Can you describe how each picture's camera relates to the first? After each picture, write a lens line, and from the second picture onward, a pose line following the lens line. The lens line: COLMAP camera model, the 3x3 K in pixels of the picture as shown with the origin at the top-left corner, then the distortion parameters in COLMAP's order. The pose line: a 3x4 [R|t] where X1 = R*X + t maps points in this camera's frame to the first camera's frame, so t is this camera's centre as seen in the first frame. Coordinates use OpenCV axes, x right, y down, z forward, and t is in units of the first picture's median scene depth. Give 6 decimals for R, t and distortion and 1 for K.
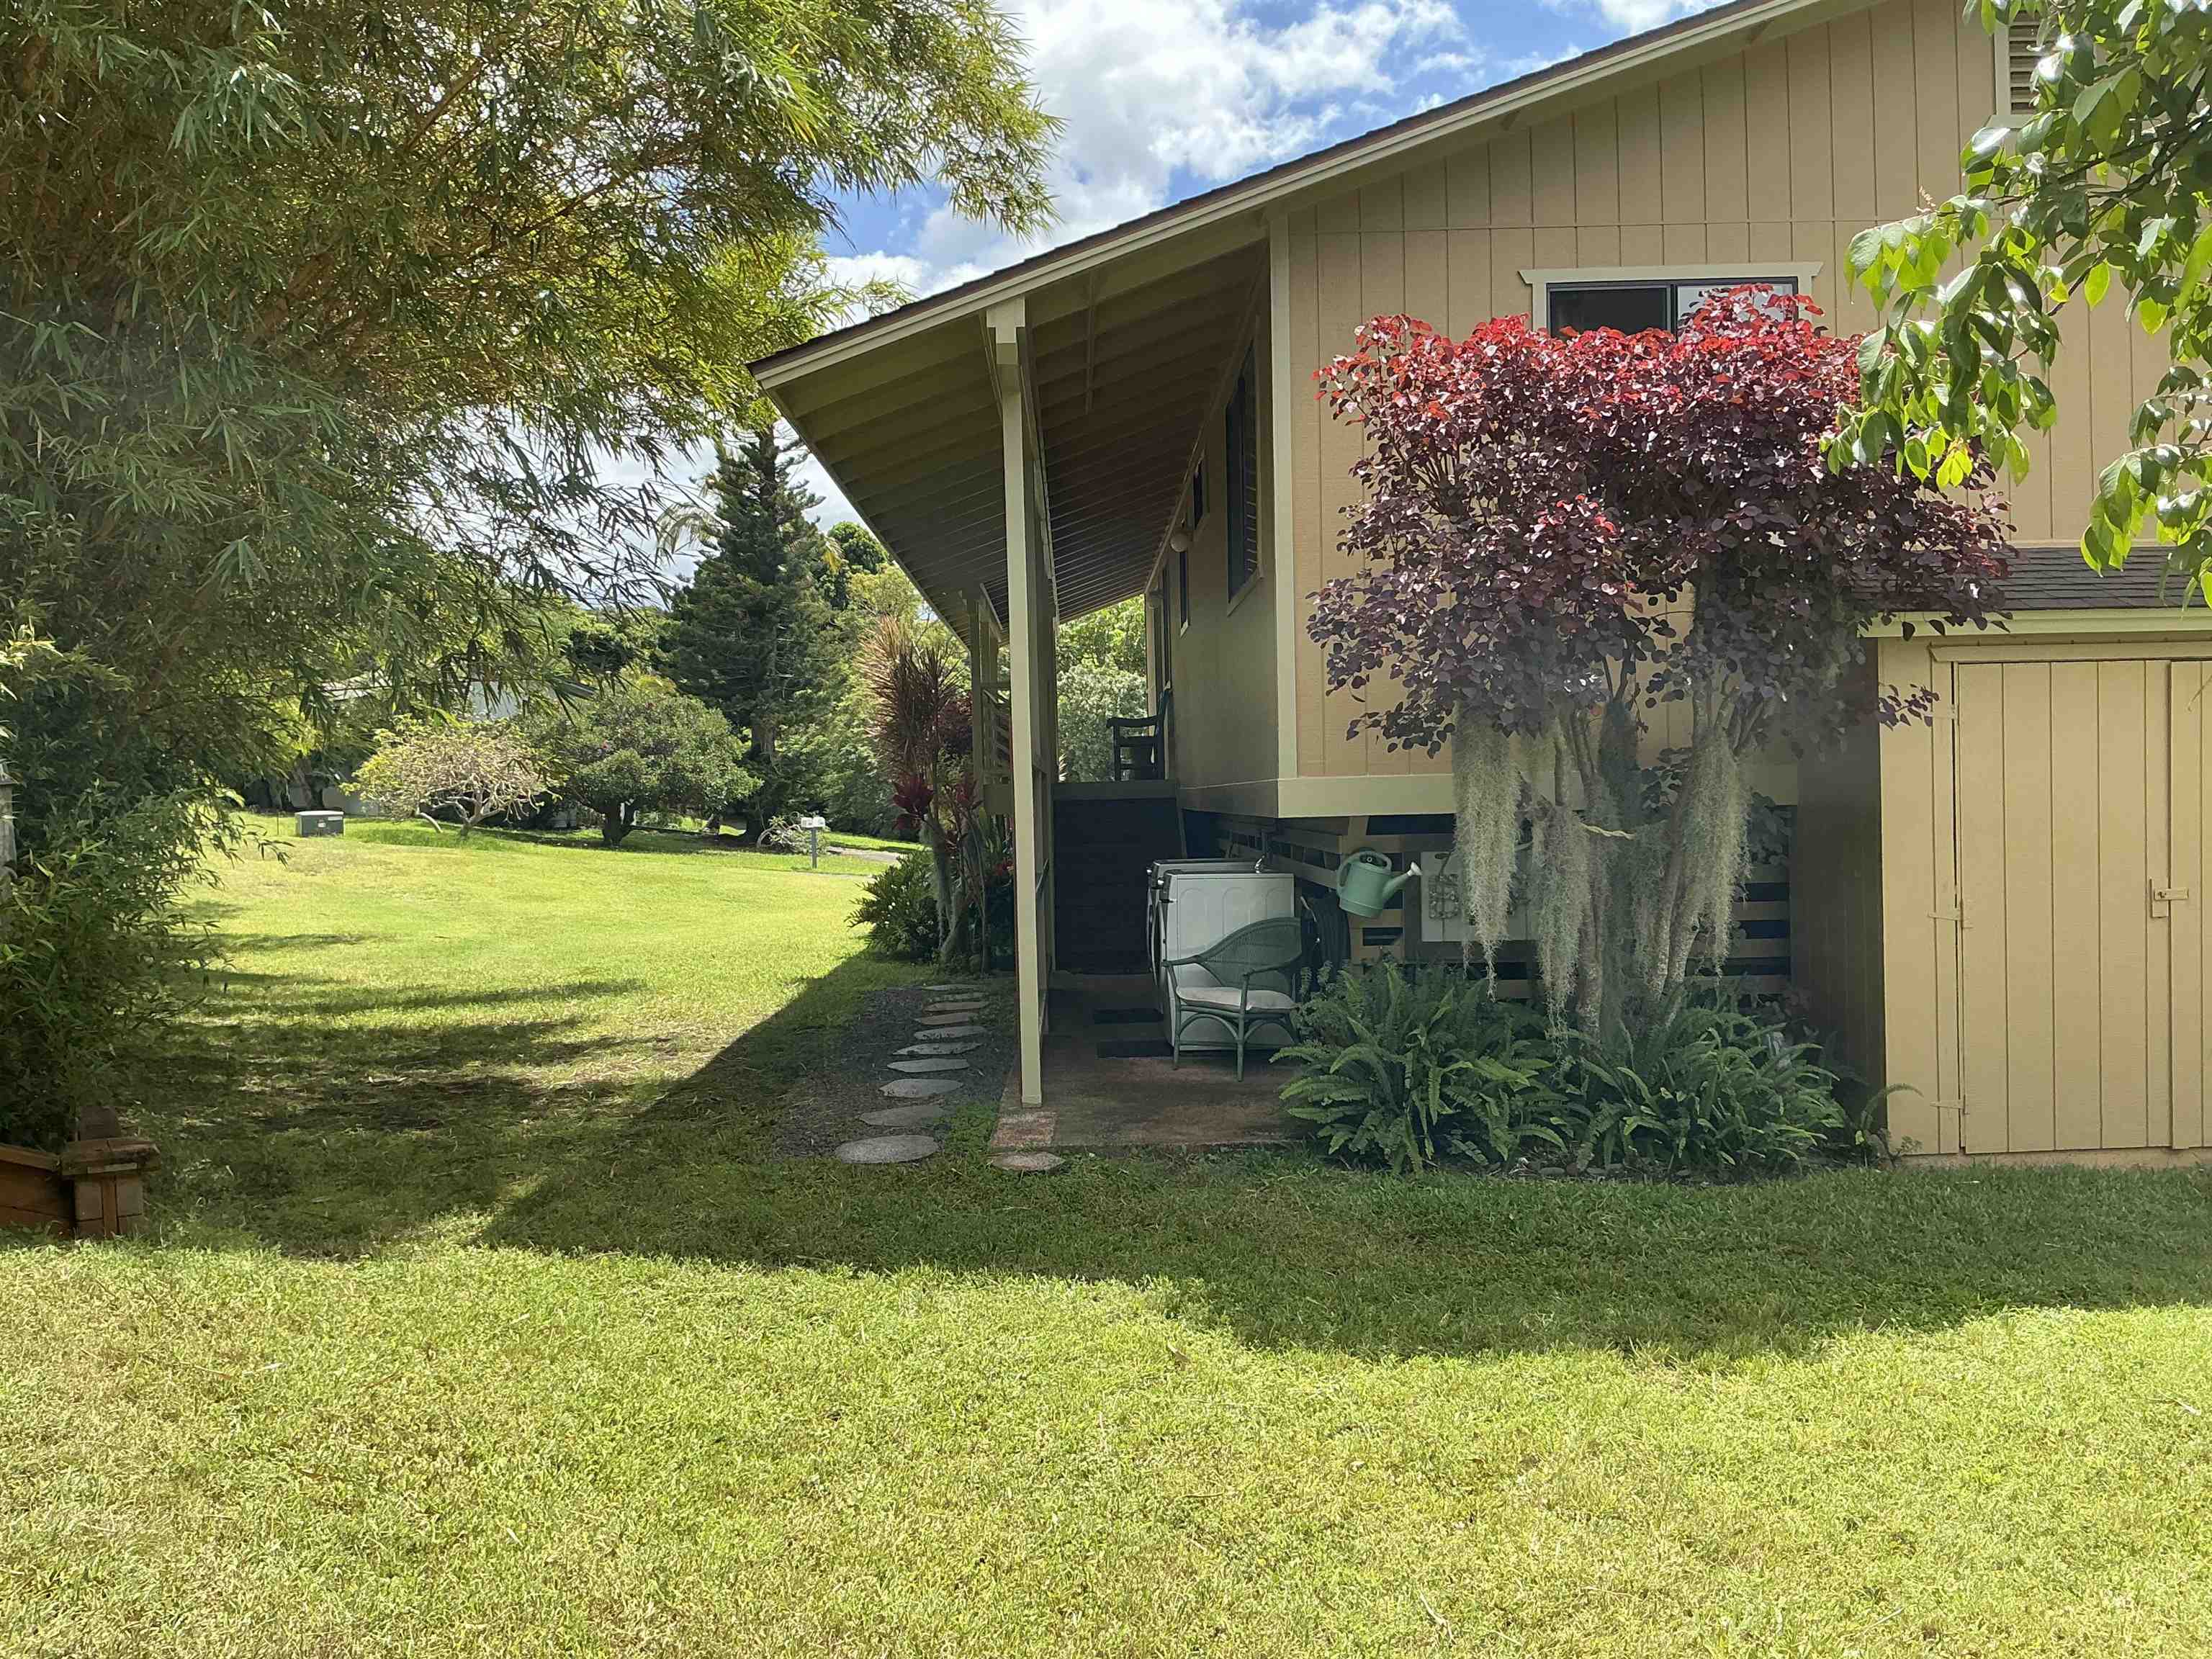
lens RADIAL K [[1872.4, 0, 1111.0], [0, 1872.4, 822.3], [0, 0, 1]] dist [0.183434, -0.412322]
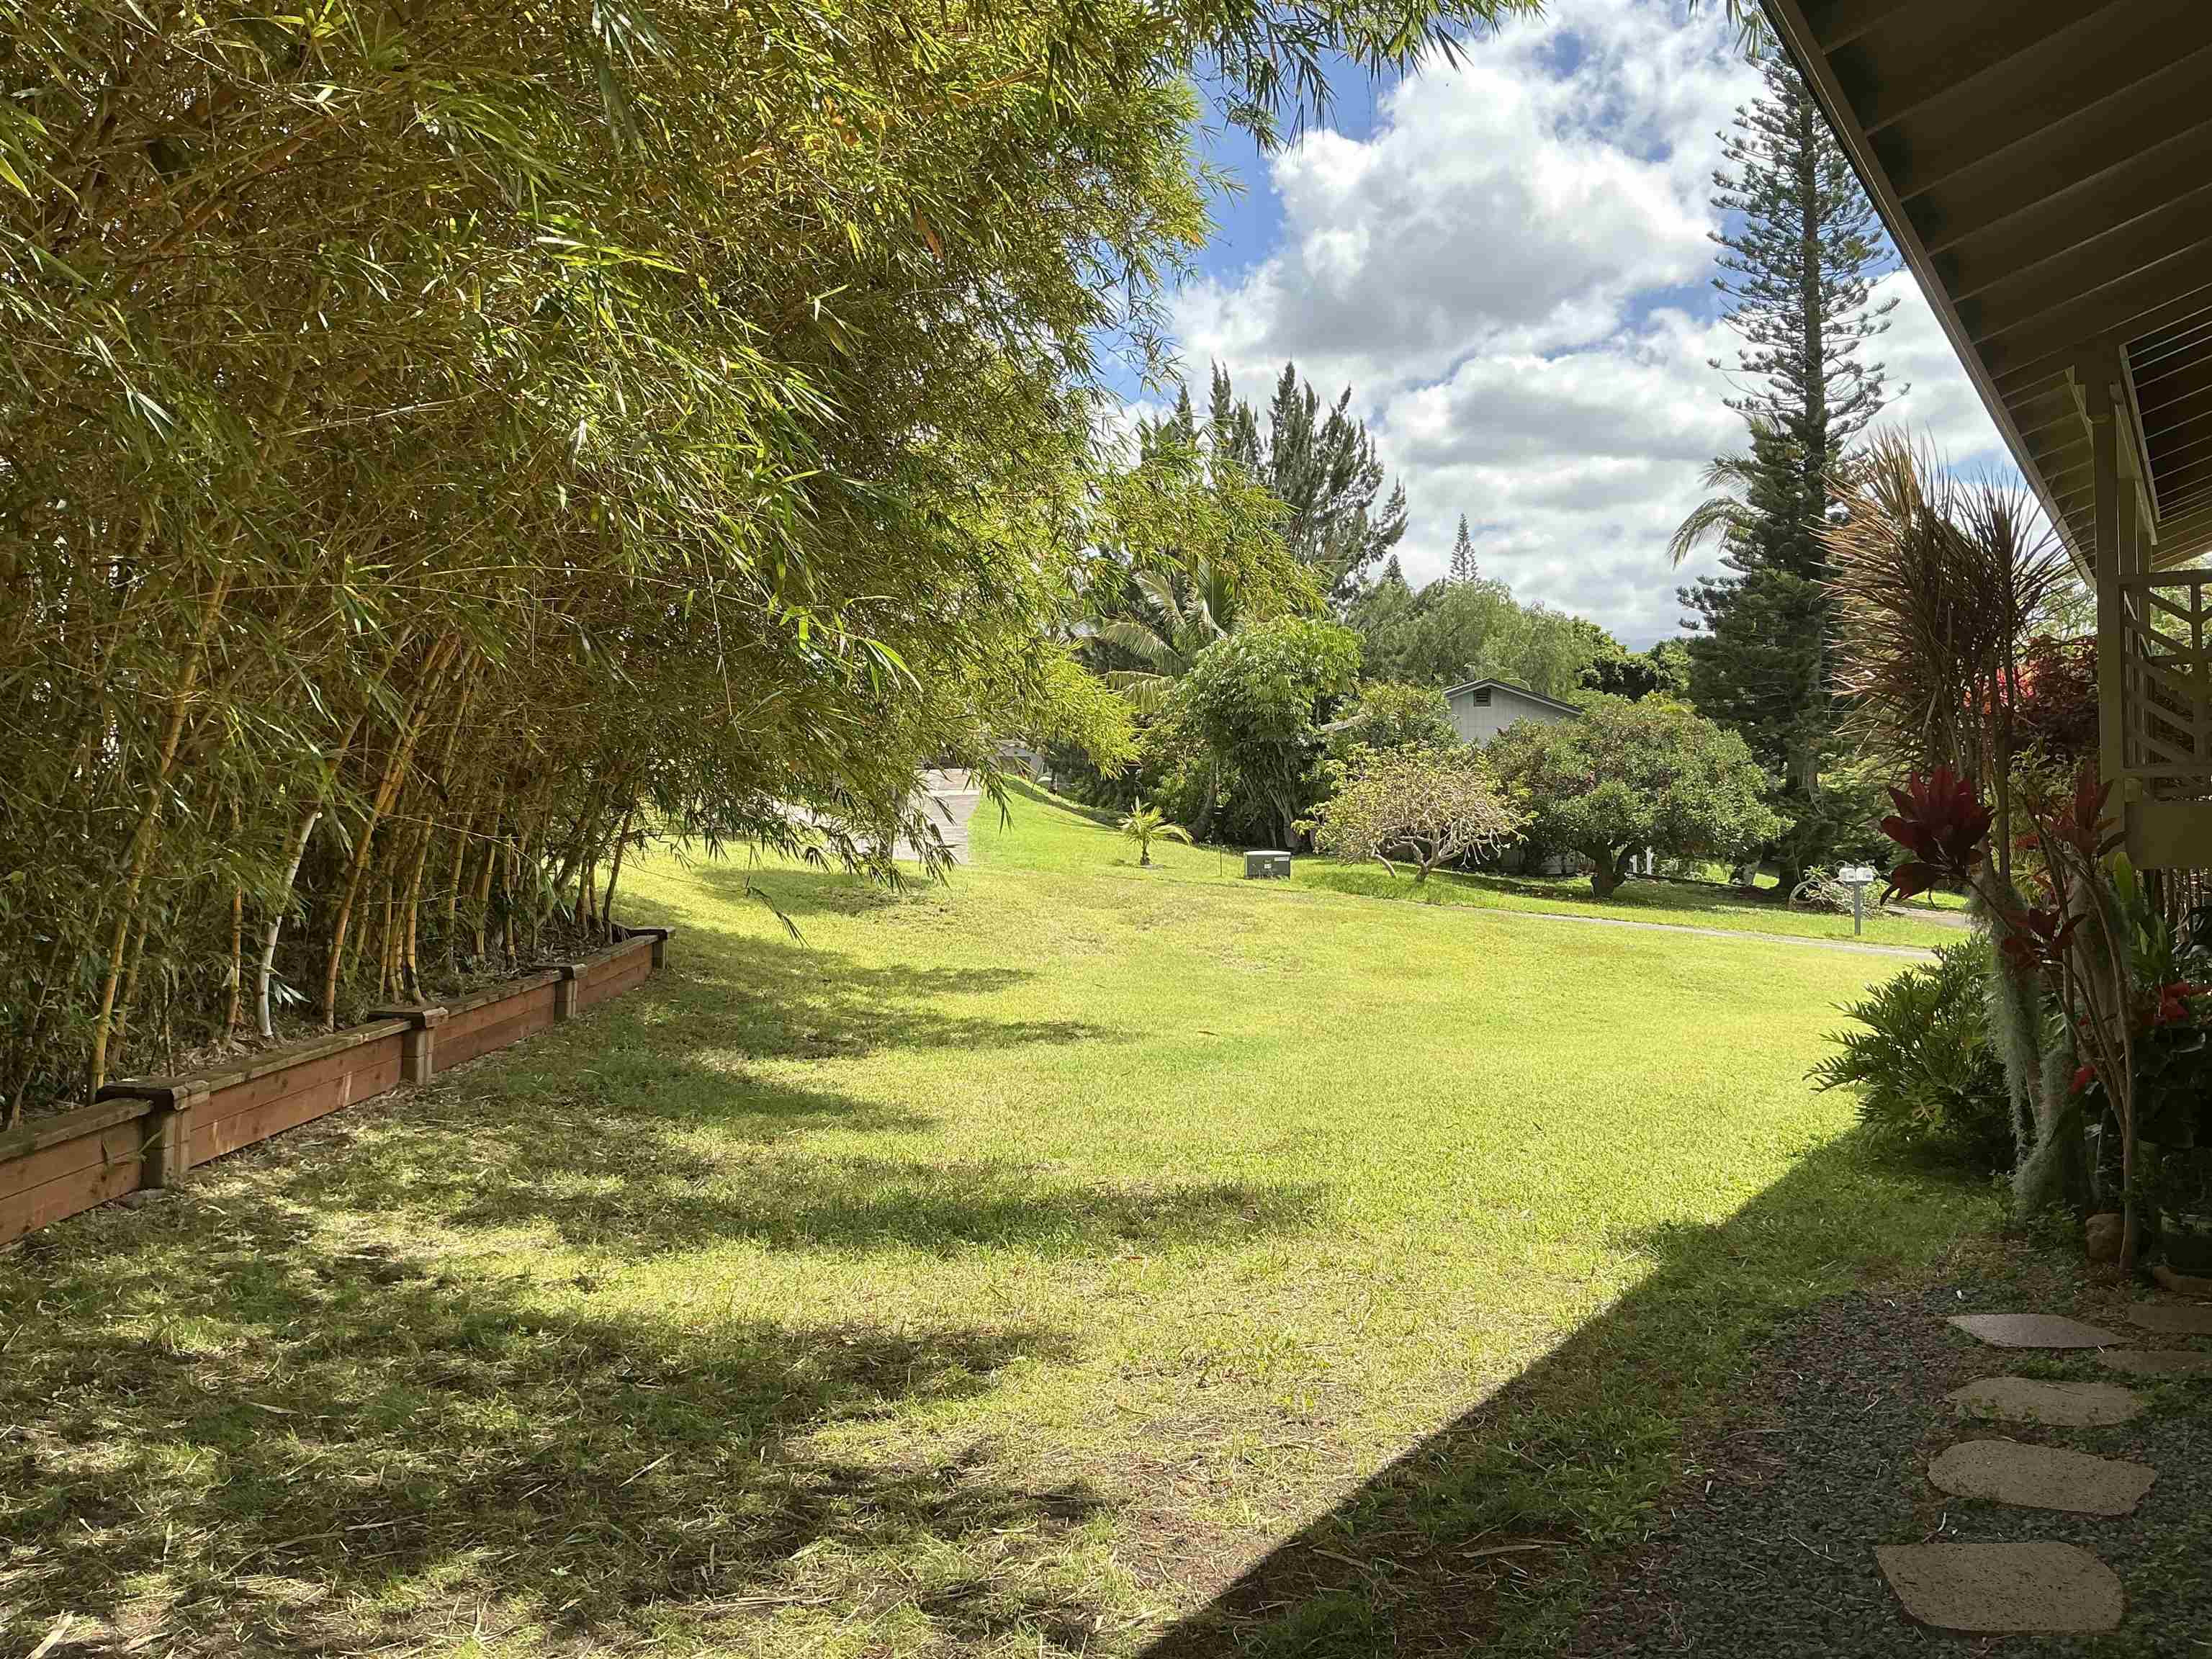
lens RADIAL K [[1872.4, 0, 1111.0], [0, 1872.4, 822.3], [0, 0, 1]] dist [0.183434, -0.412322]
pose [[0.853596, 0.005171, -0.520910, -0.013782], [-0.017954, 0.999649, -0.019498, -0.000631], [0.520626, 0.025996, 0.853389, 0.178996]]
